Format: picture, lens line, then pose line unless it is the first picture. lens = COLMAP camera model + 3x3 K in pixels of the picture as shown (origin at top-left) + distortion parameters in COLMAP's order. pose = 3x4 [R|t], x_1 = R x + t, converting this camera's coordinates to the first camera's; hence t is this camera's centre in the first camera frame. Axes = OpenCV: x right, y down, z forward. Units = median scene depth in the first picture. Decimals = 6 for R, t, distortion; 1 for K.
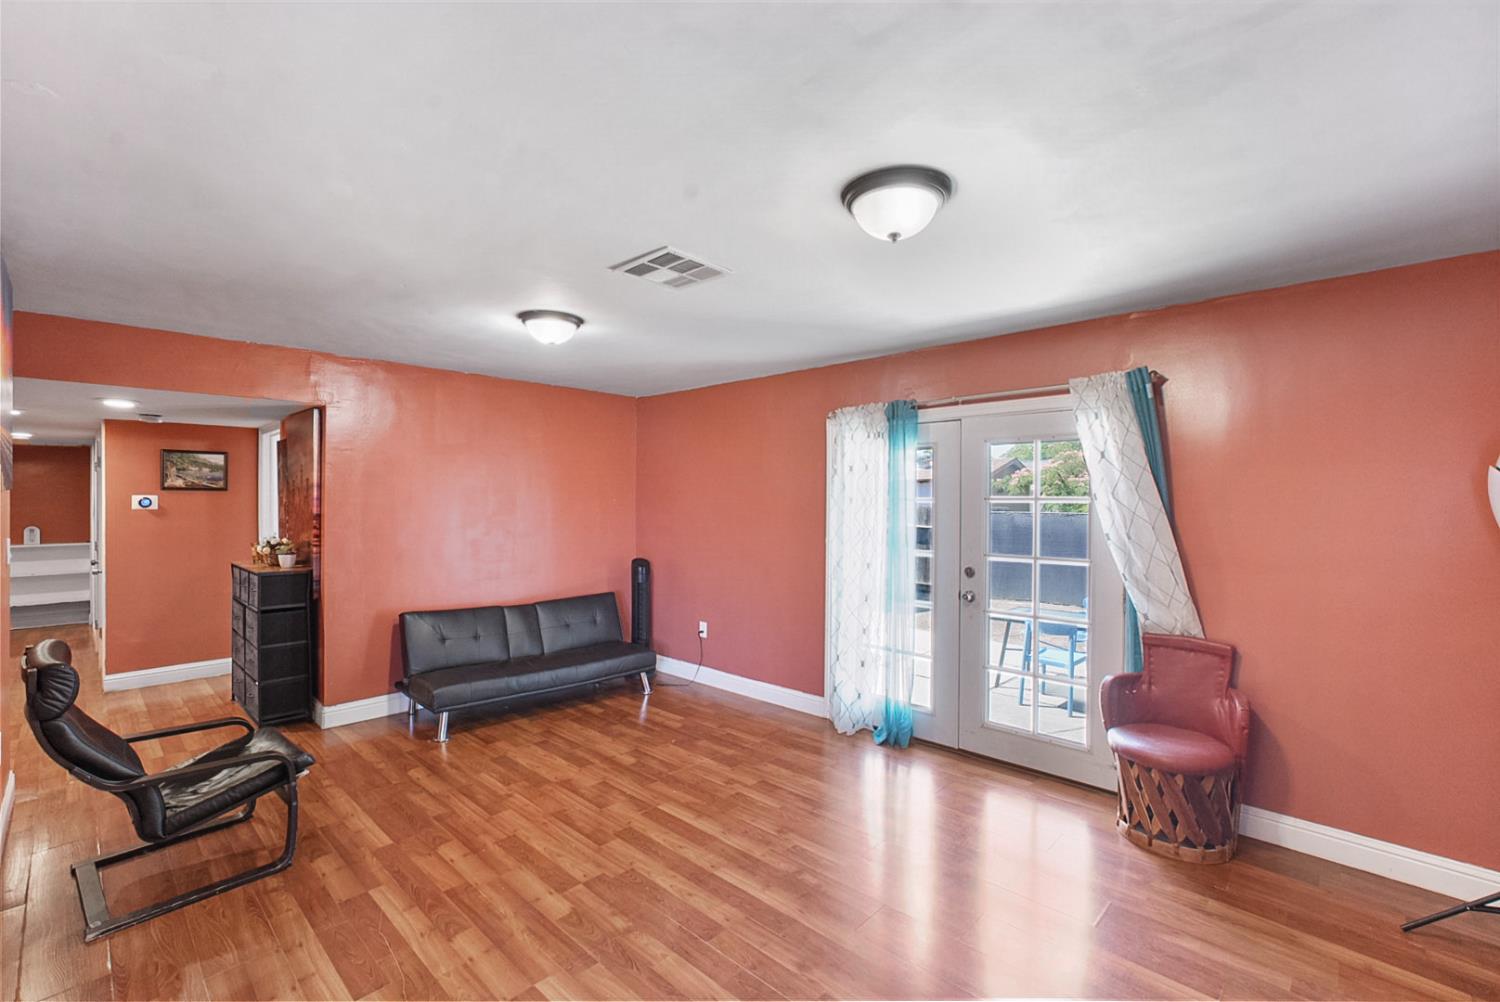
lens RADIAL K [[660.0, 0, 751.0], [0, 660.0, 506.5], [0, 0, 1]] dist [-0.012193, 0.000261]
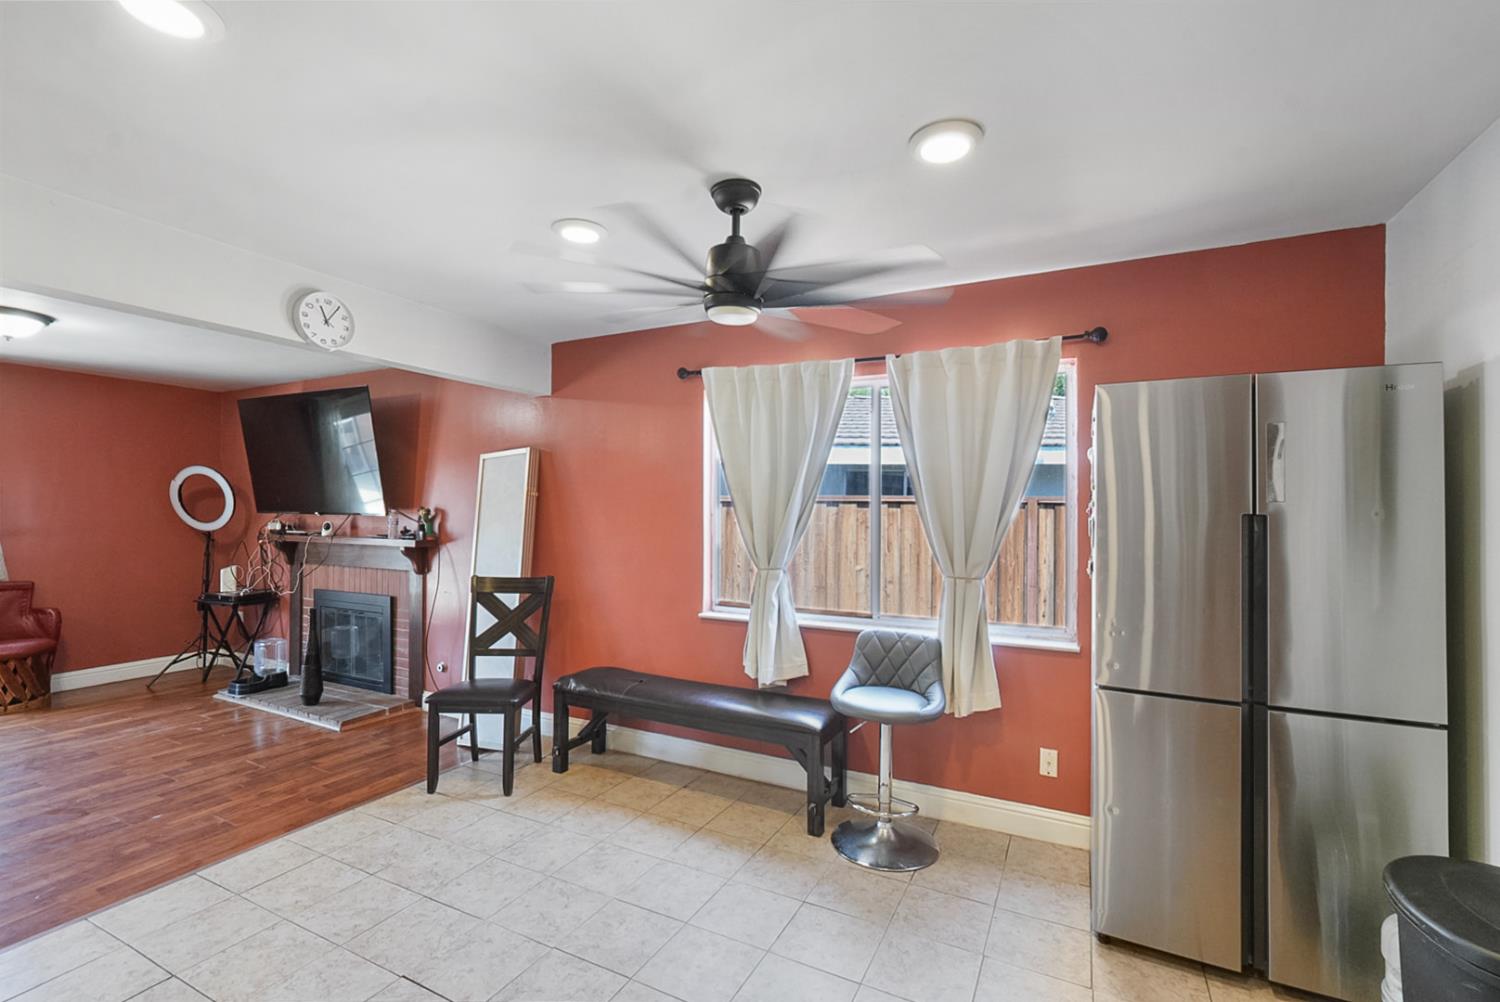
lens RADIAL K [[666.8, 0, 750.0], [0, 666.8, 501.0], [0, 0, 1]] dist [-0.015364, 0.009551]
pose [[-0.272675, 0.001511, 0.962105, -1.486964], [0.003031, 0.999995, -0.000711, 0.017766], [-0.962101, 0.002722, -0.272678, -0.307944]]
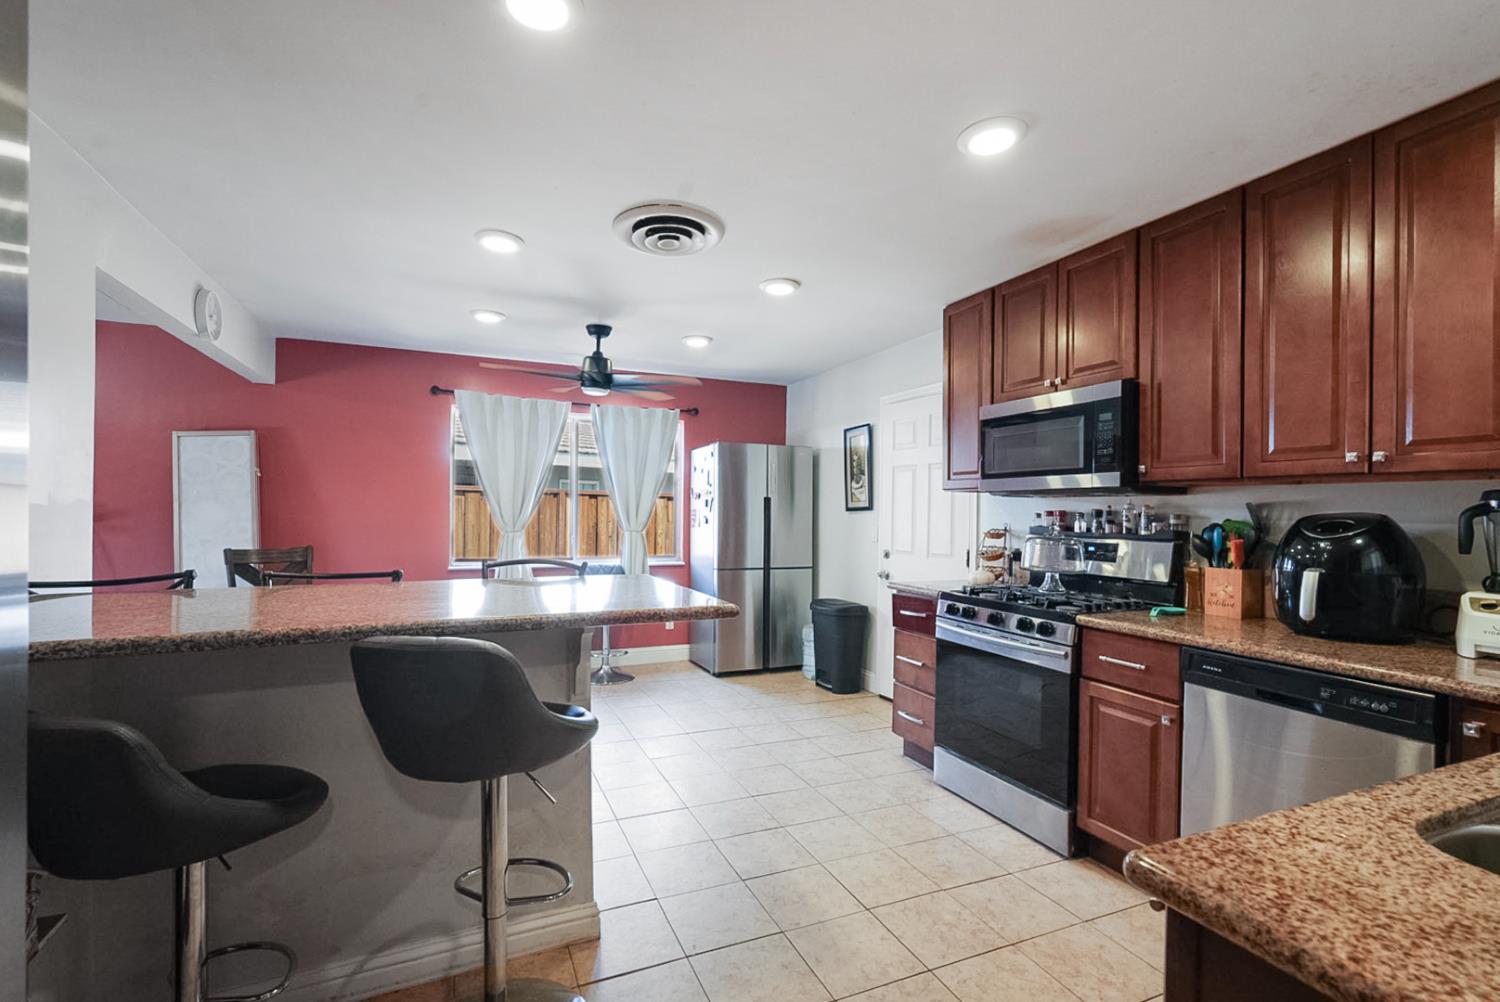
lens RADIAL K [[666.8, 0, 750.0], [0, 666.8, 501.0], [0, 0, 1]] dist [-0.015364, 0.009551]
pose [[-0.920279, -0.015873, 0.390941, -1.654333], [-0.016225, 0.999865, 0.002401, 0.041783], [-0.390927, -0.004134, -0.920413, 0.803167]]
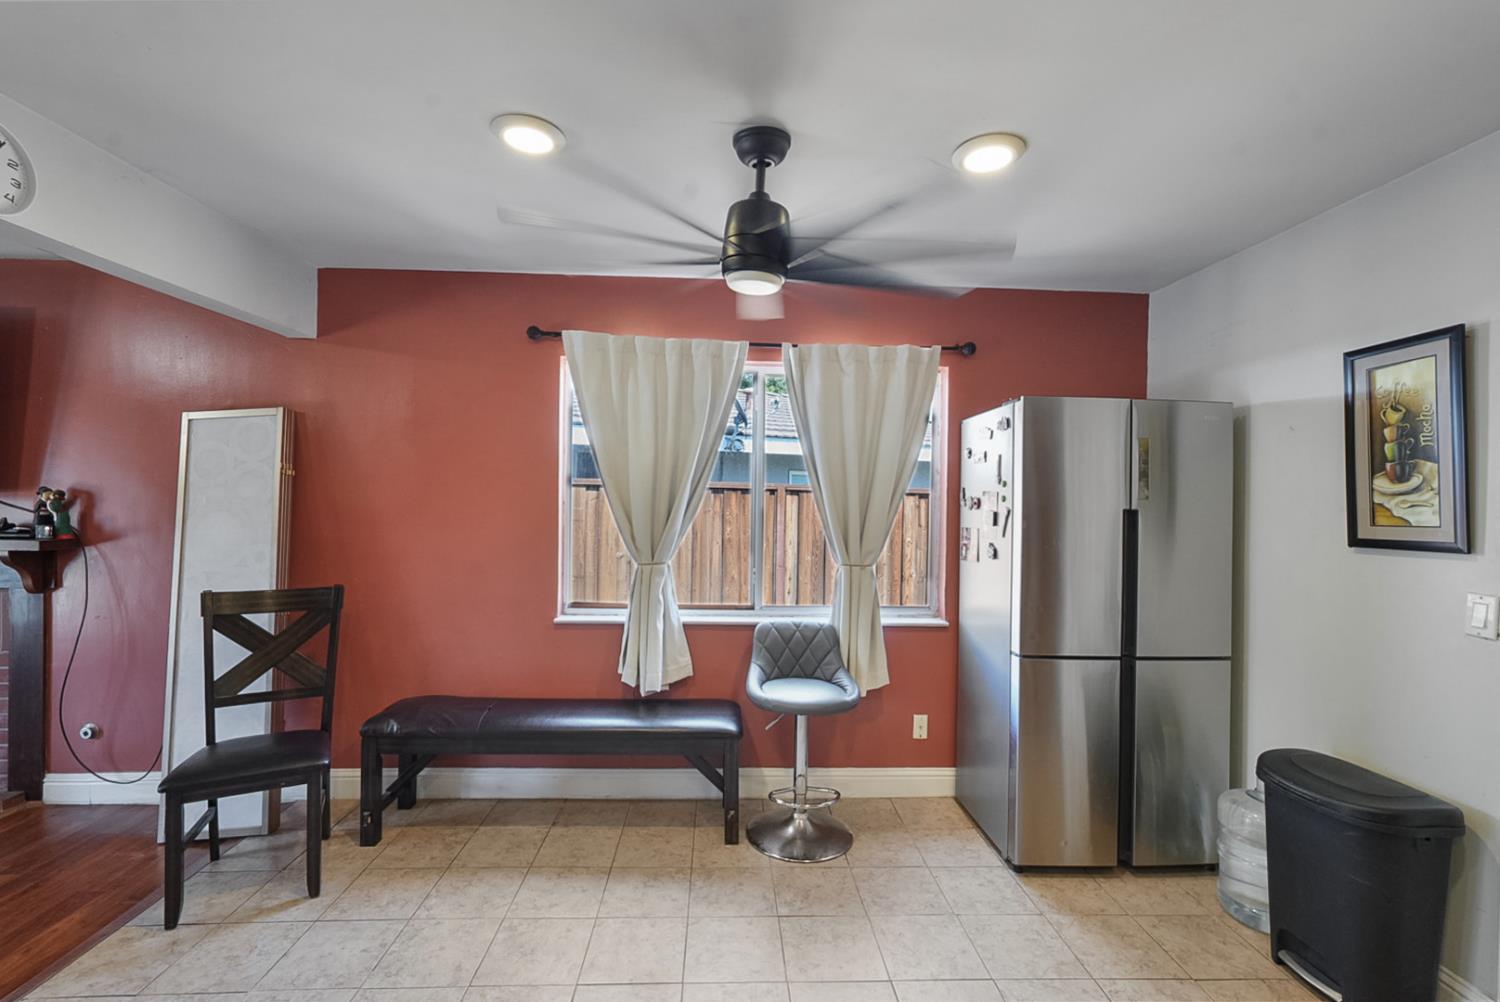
lens RADIAL K [[666.1, 0, 751.9], [0, 666.1, 496.8], [0, 0, 1]] dist [-0.013906, 0.008739]
pose [[-0.716030, -0.024081, 0.697654, -1.198563], [-0.015377, 0.999706, 0.018725, 0.006930], [-0.697900, 0.002680, -0.716190, 0.008445]]
